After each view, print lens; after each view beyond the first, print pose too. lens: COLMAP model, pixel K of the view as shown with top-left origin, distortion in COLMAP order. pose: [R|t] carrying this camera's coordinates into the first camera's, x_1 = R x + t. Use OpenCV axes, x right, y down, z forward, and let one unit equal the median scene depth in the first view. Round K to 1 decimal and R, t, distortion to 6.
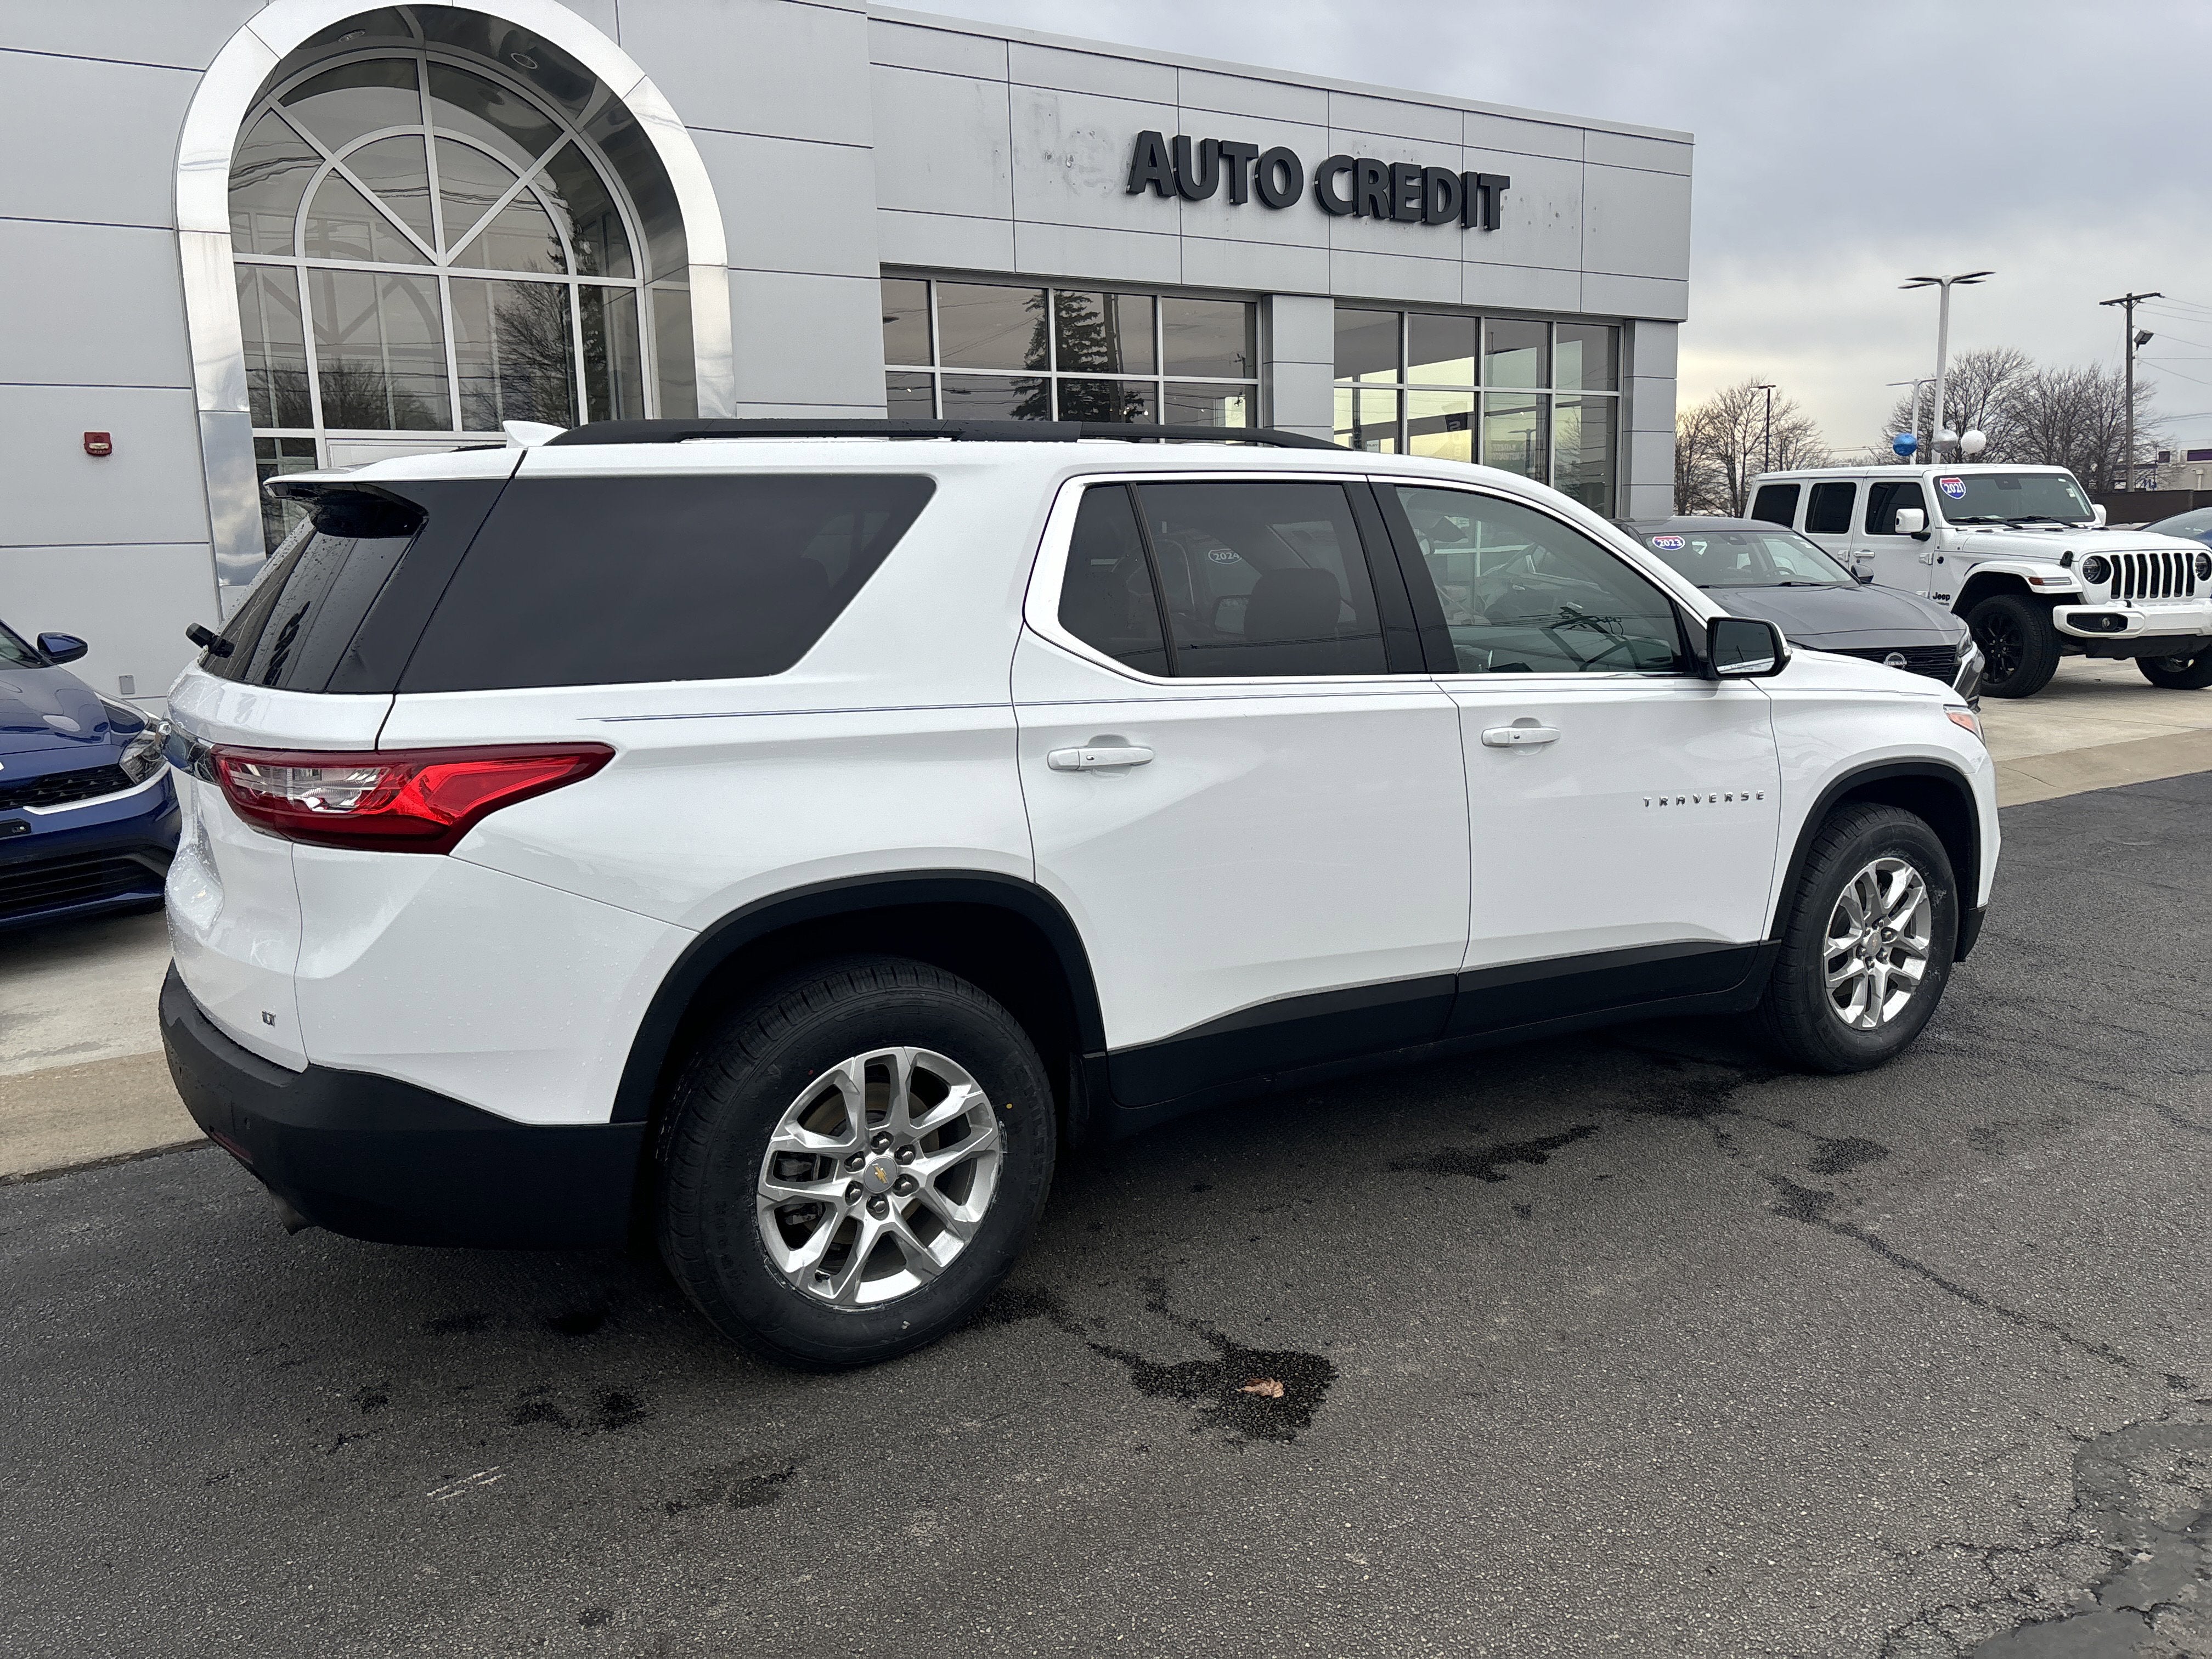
lens RADIAL K [[1668.5, 0, 1109.9], [0, 1668.5, 814.7], [0, 0, 1]] dist [0.042633, -0.039965]
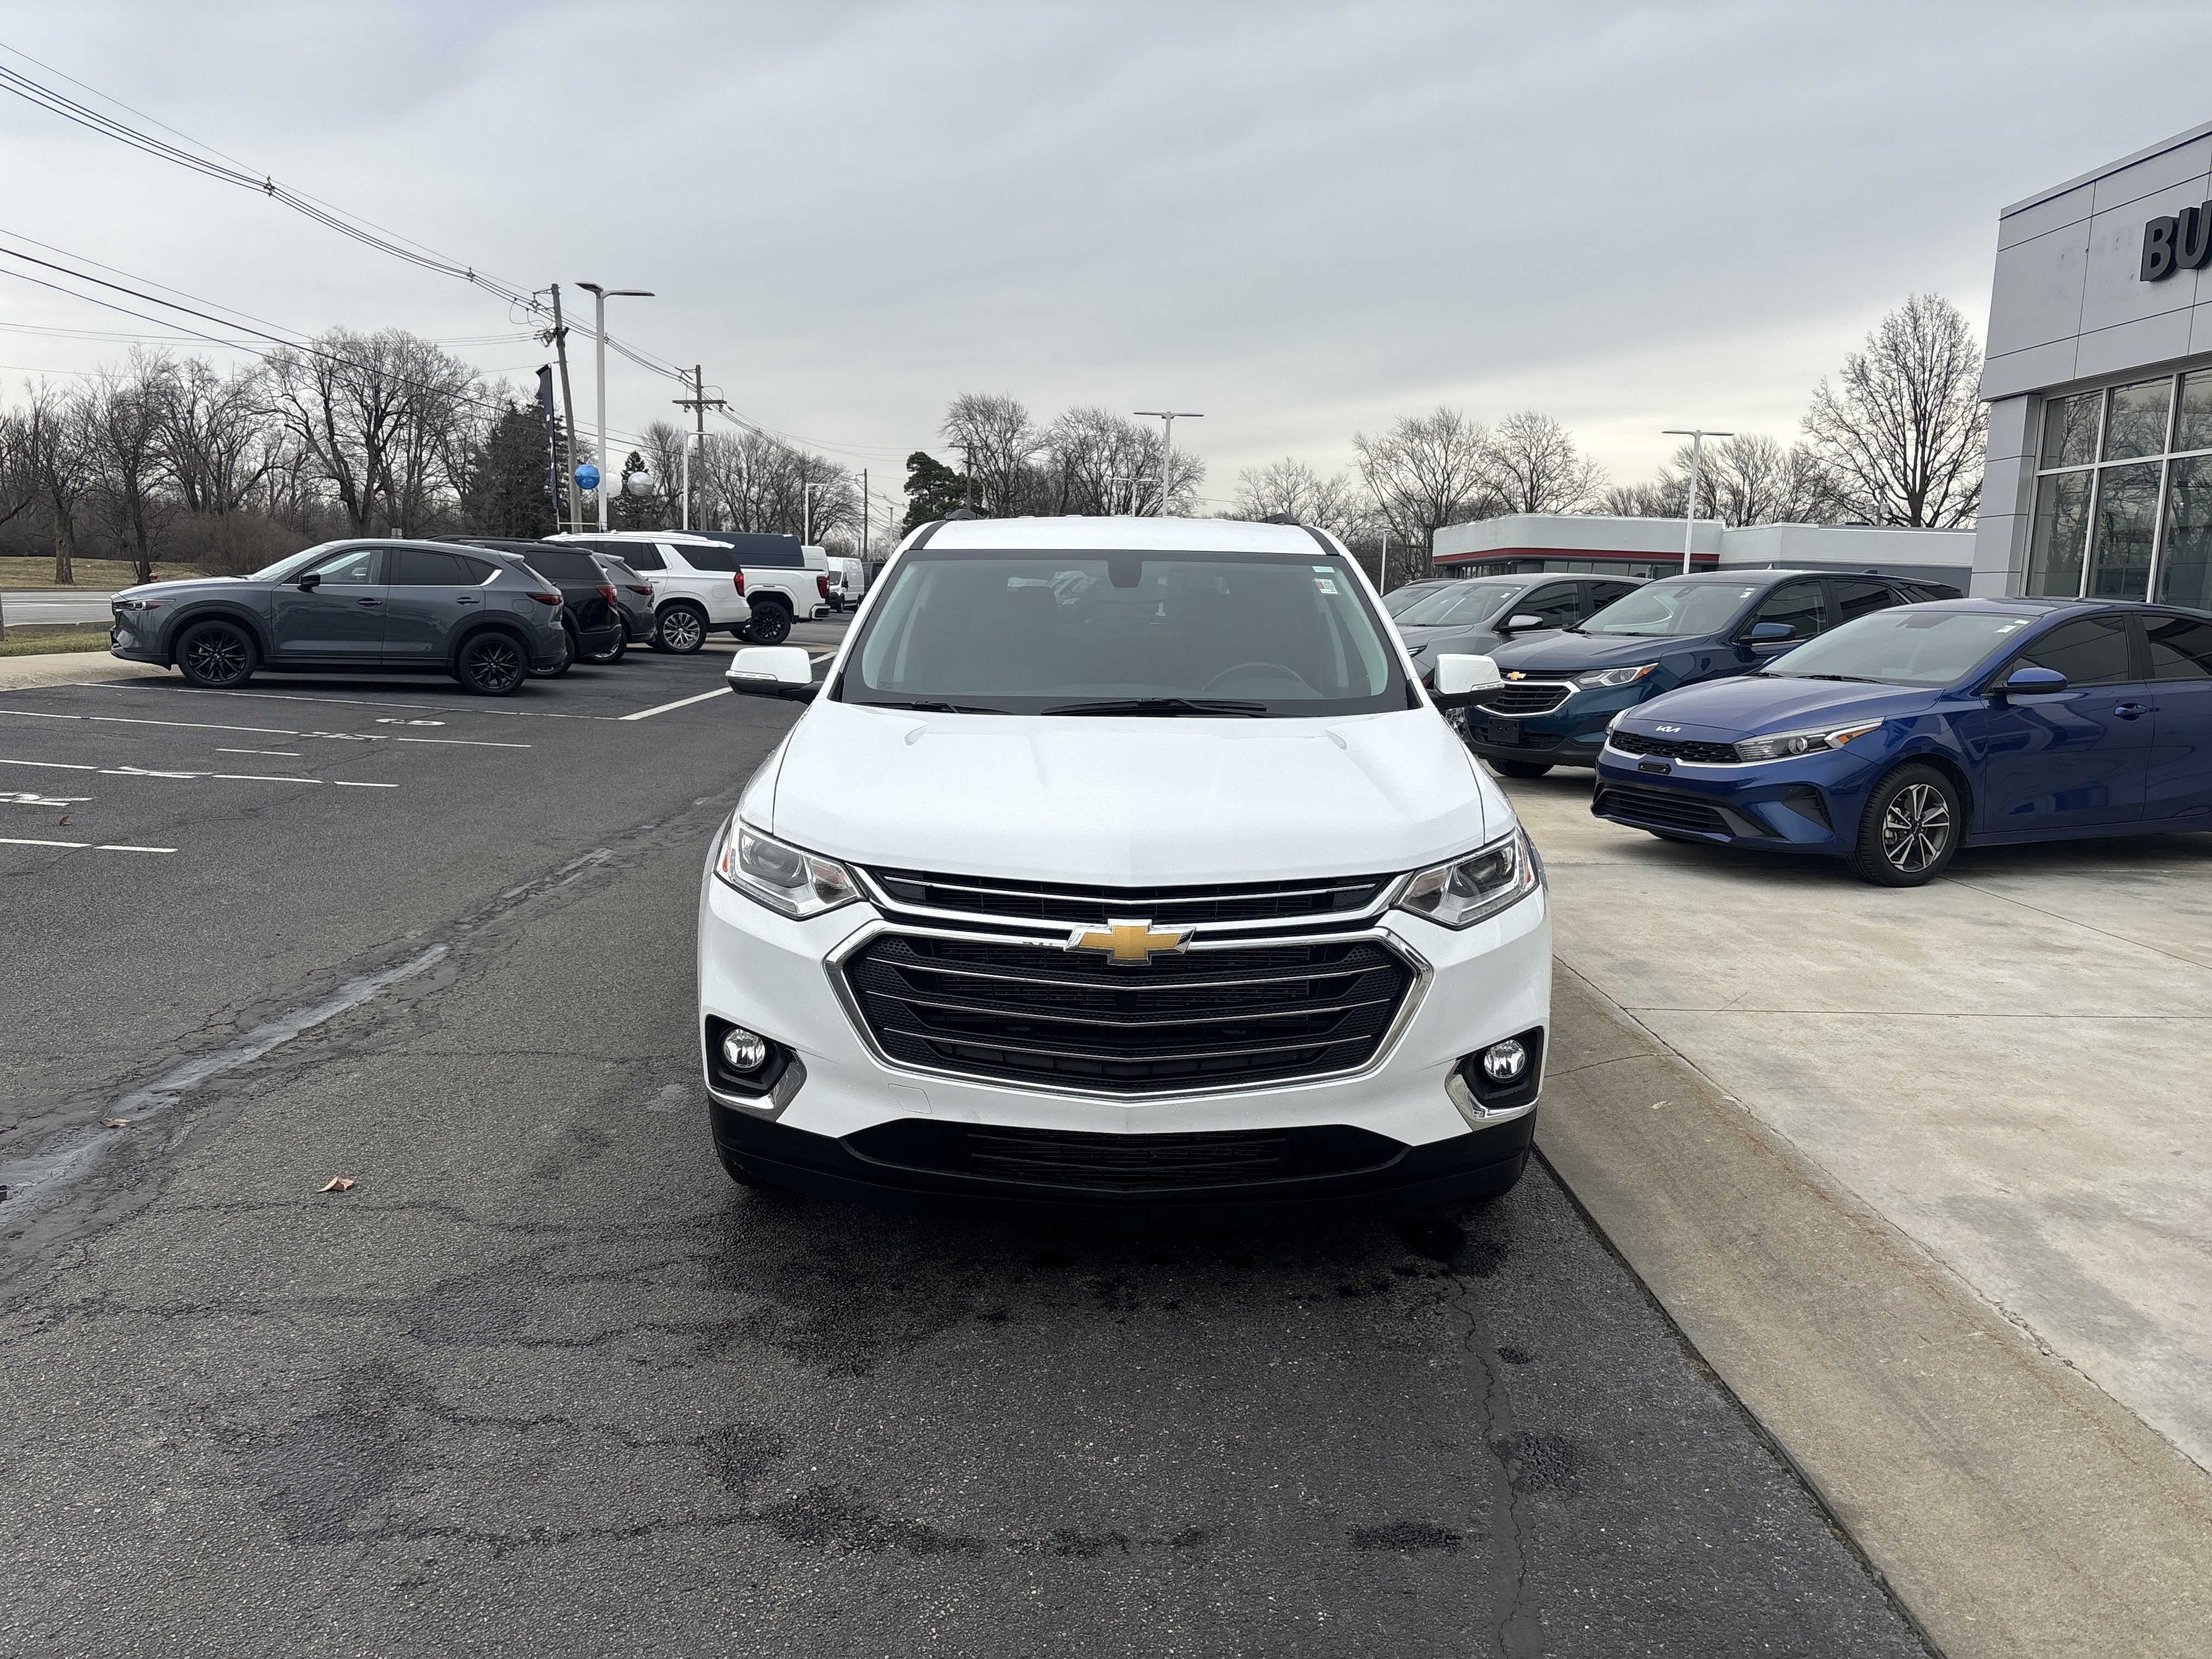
lens RADIAL K [[1668.5, 0, 1110.3], [0, 1668.5, 858.0], [0, 0, 1]] dist [0.042633, -0.039965]
pose [[-0.531670, 0.140252, -0.835259, 1.087501], [-0.153195, 0.954002, 0.257704, -0.273645], [0.832982, 0.264971, -0.485728, 1.565759]]
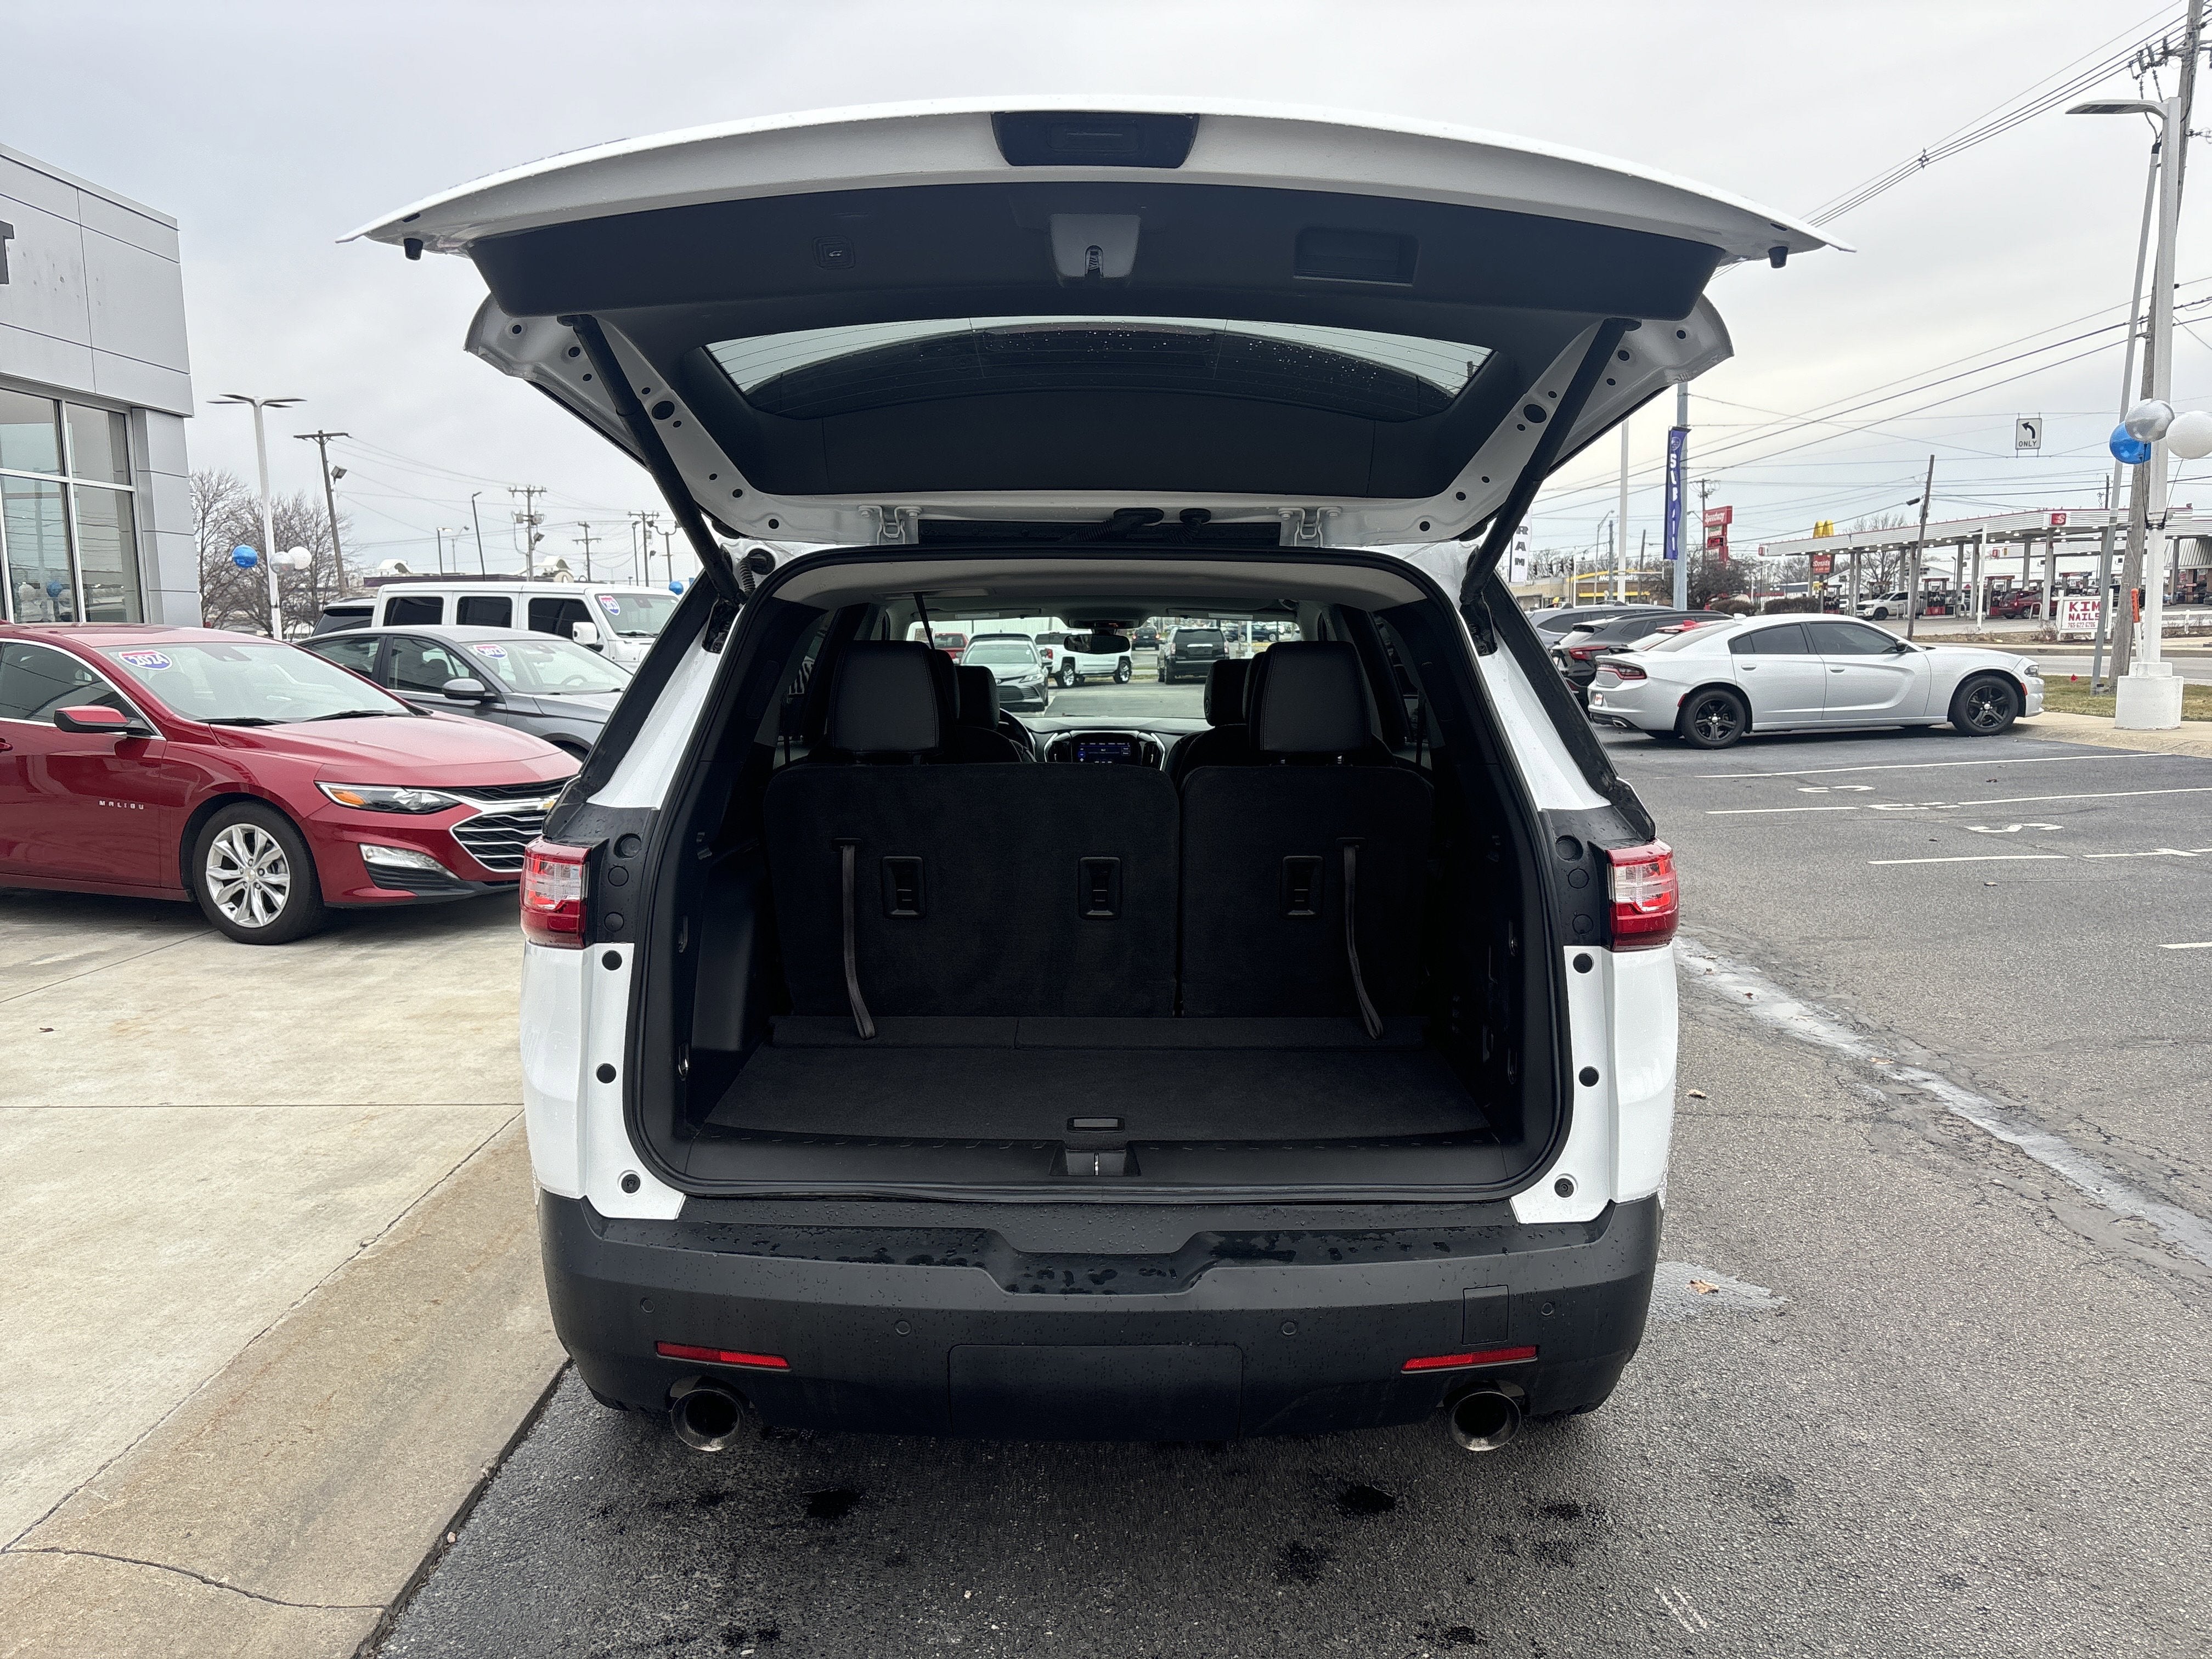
lens RADIAL K [[1668.5, 0, 1097.4], [0, 1668.5, 839.5], [0, 0, 1]] dist [0.042633, -0.039965]
pose [[0.538074, -0.092861, 0.837767, -0.775634], [0.138601, 0.990131, 0.020730, -0.055914], [-0.831424, 0.104961, 0.545634, 0.421978]]
